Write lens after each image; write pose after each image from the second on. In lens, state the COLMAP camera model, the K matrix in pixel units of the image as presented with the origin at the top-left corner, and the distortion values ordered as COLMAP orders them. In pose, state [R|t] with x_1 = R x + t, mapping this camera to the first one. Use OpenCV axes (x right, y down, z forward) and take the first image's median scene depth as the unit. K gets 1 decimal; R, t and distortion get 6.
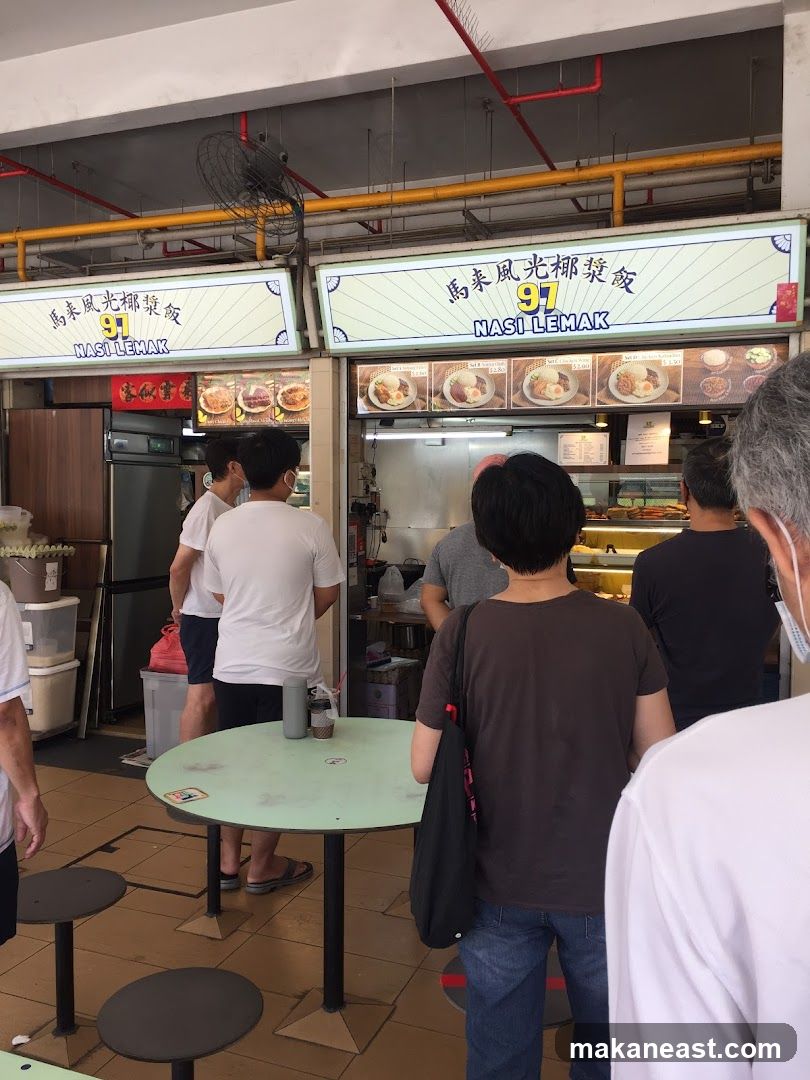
lens RADIAL K [[896.1, 0, 405.0], [0, 896.1, 540.0], [0, 0, 1]] dist [0.080354, -0.002426]
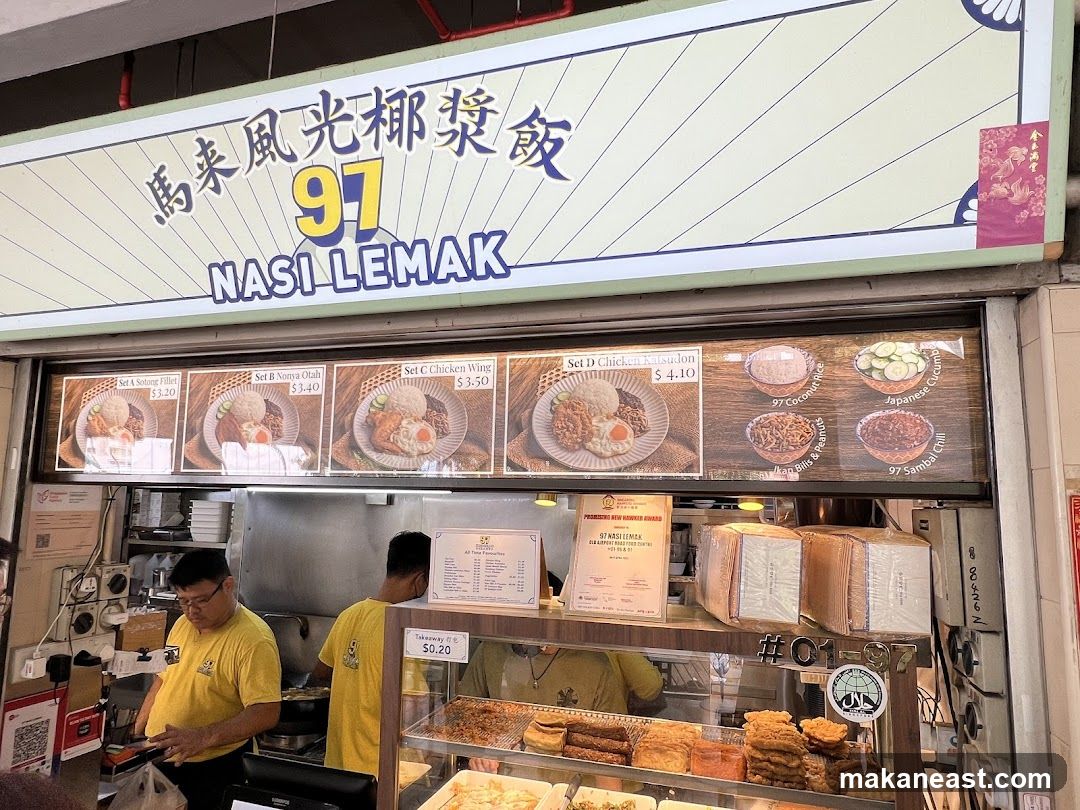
lens RADIAL K [[648.7, 0, 538.2], [0, 648.7, 432.1], [0, 0, 1]] dist [-0.003134, 0.000218]
pose [[0.997506, 0.024589, 0.066163, 0.216434], [-0.012904, 0.985090, -0.171554, -0.120987], [-0.069395, 0.170272, 0.982951, 0.727662]]
